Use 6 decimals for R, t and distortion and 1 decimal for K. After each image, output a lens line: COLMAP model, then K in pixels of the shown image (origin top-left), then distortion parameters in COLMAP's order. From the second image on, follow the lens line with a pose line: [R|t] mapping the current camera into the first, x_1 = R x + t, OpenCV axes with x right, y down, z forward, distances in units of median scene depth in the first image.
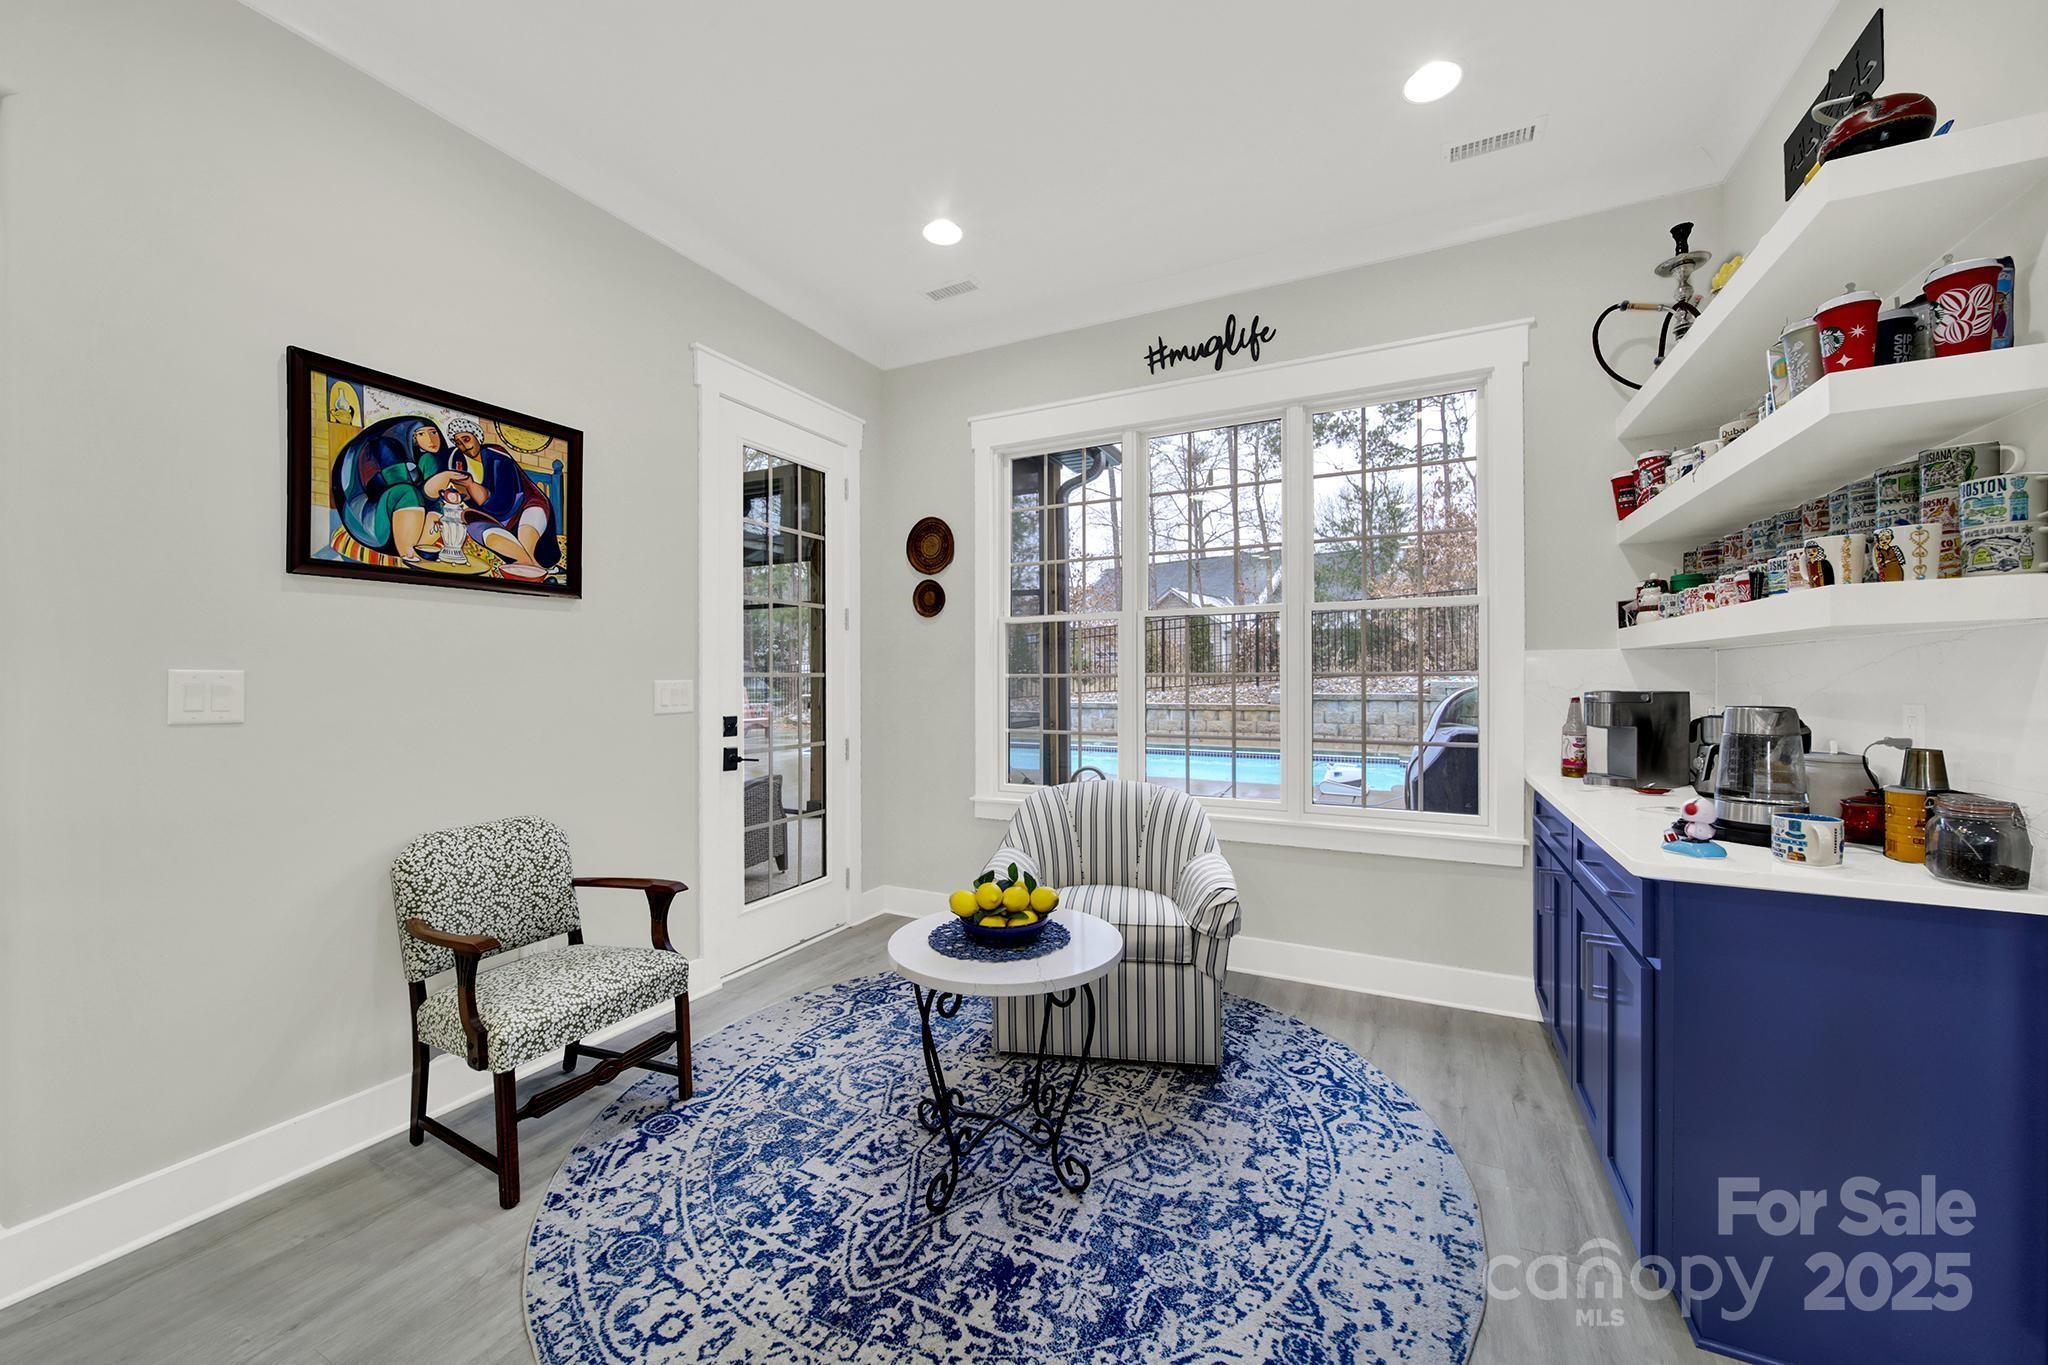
lens RADIAL K [[746.8, 0, 1030.2], [0, 746.8, 687.7], [0, 0, 1]] dist [-0.004874, -0.000464]
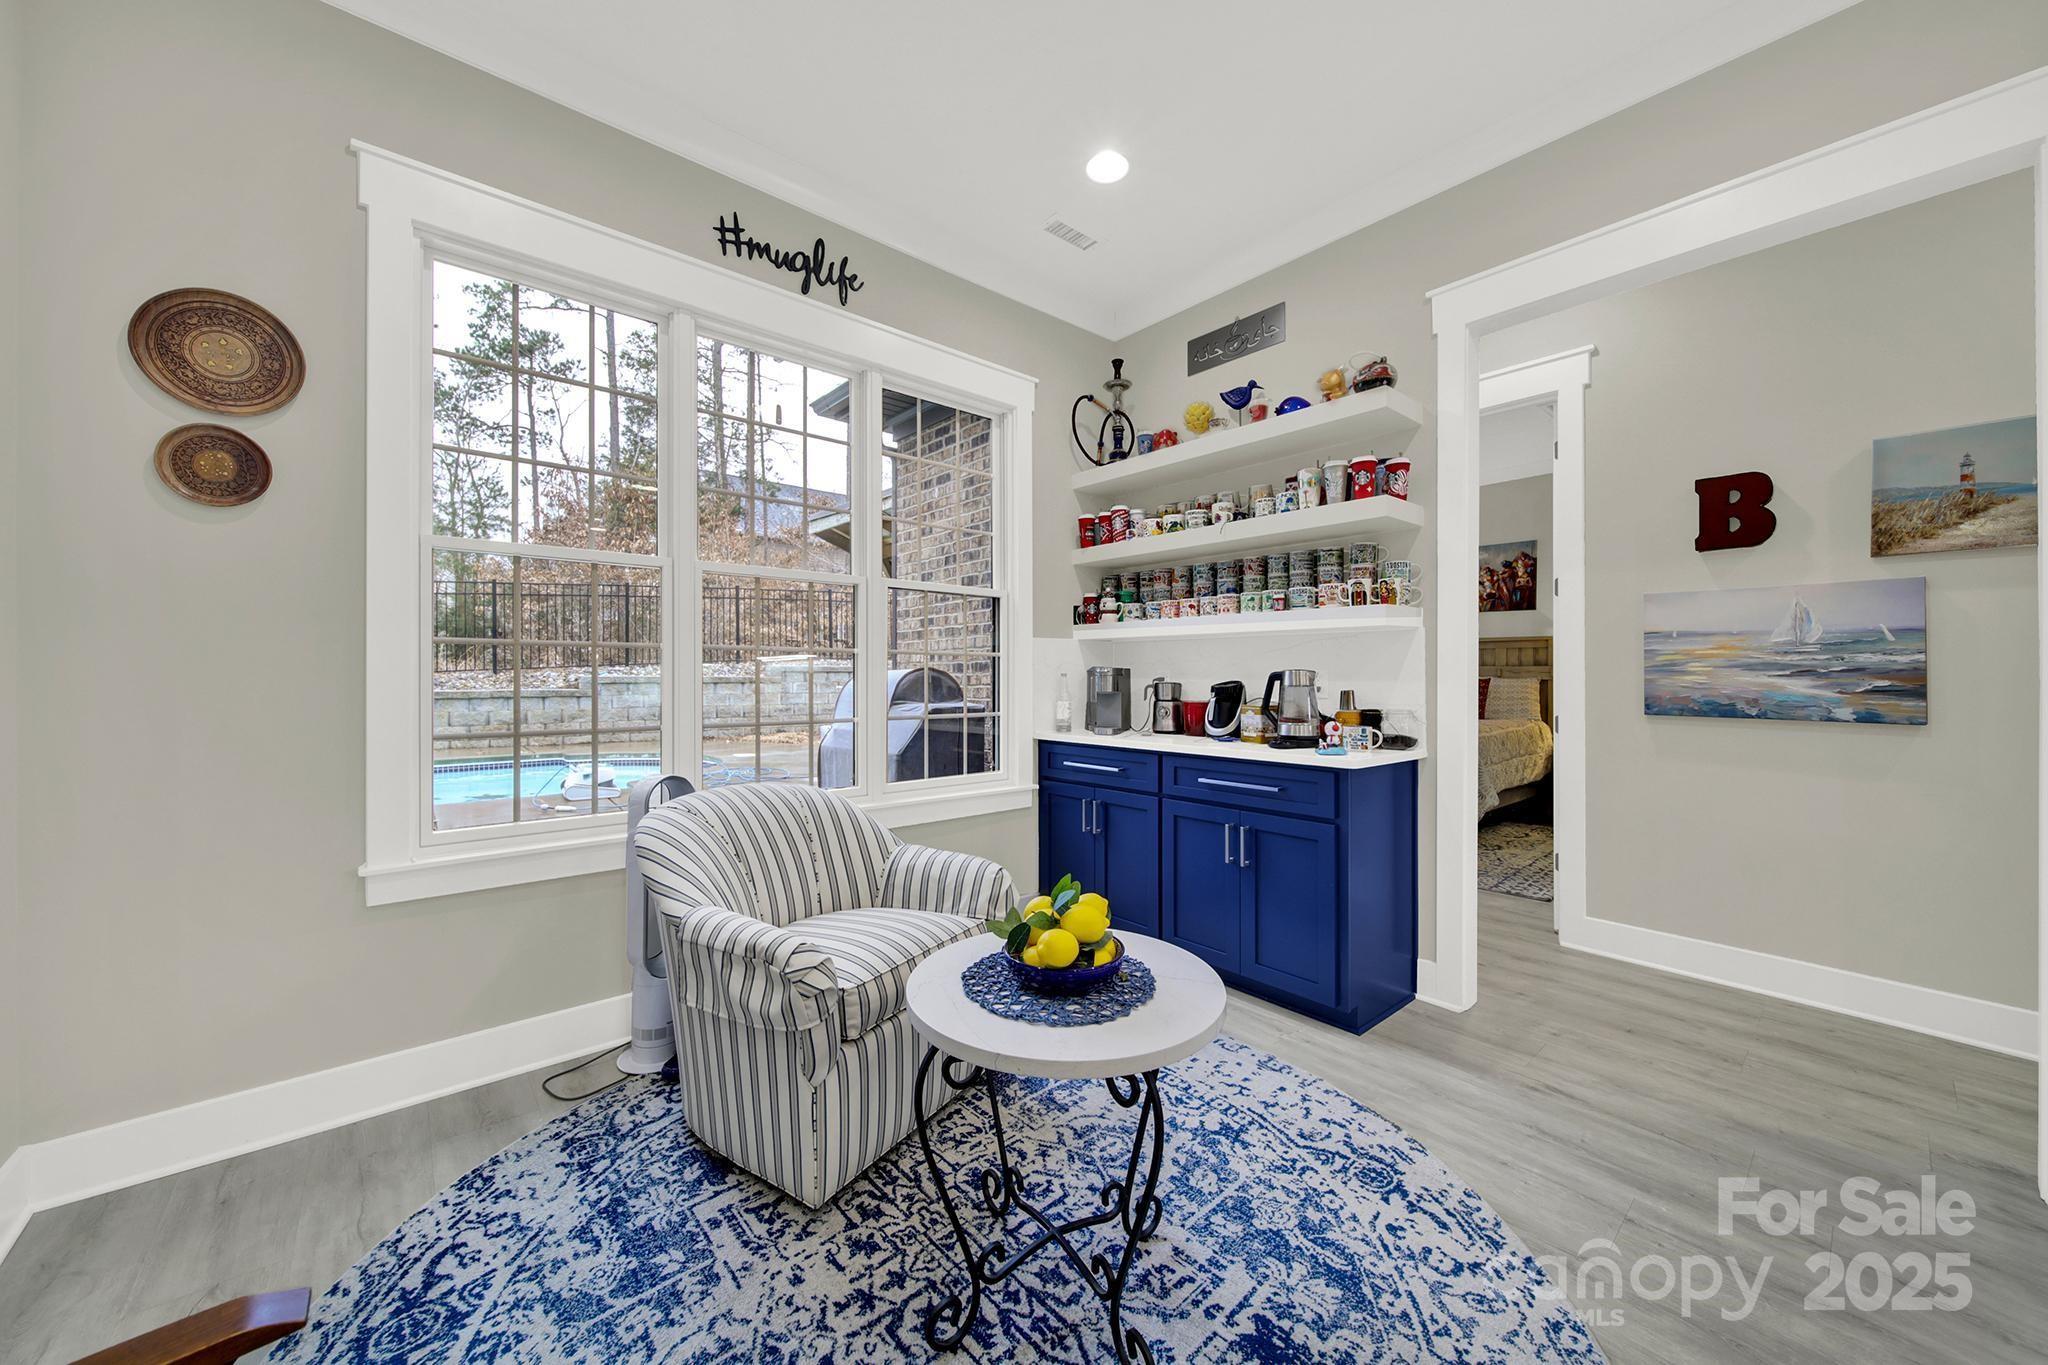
lens RADIAL K [[735.1, 0, 1006.7], [0, 735.1, 683.5], [0, 0, 1]] dist [0.002348, -0.001819]
pose [[0.406726, -0.003080, 0.913545, -0.539285], [0.008953, 0.999960, -0.000615, 0.031979], [-0.913506, 0.008429, 0.406737, 0.561747]]
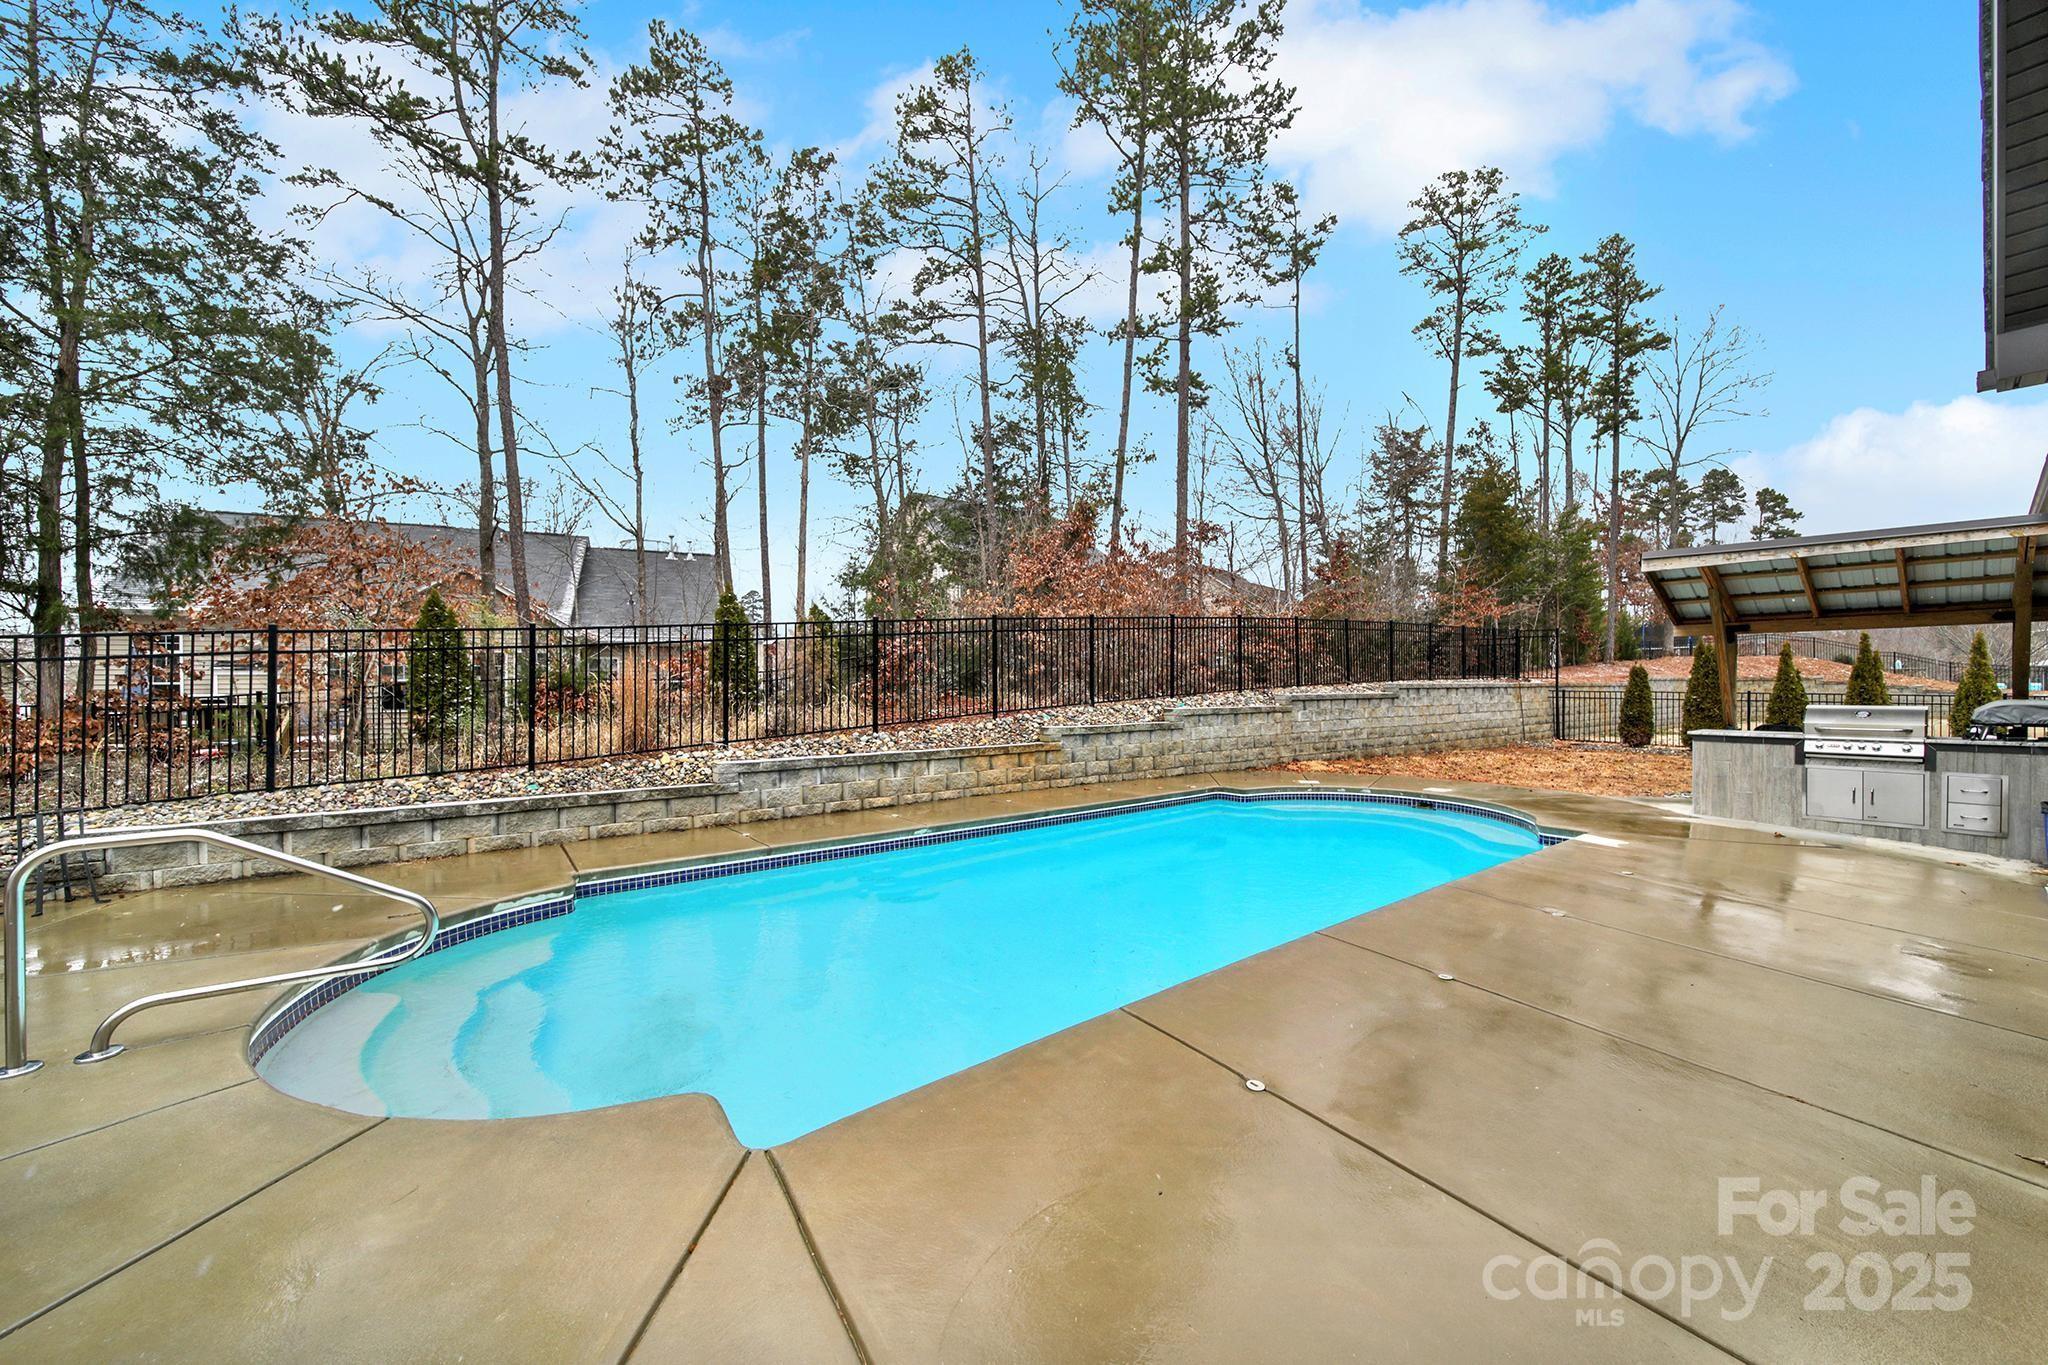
lens RADIAL K [[746.8, 0, 1034.6], [0, 746.8, 685.6], [0, 0, 1]] dist [-0.004874, -0.000464]
pose [[0.420960, 0.005929, 0.907060, -2.146146], [0.013891, 0.999819, -0.012982, -0.147439], [-0.906973, 0.018065, 0.420802, 3.854470]]
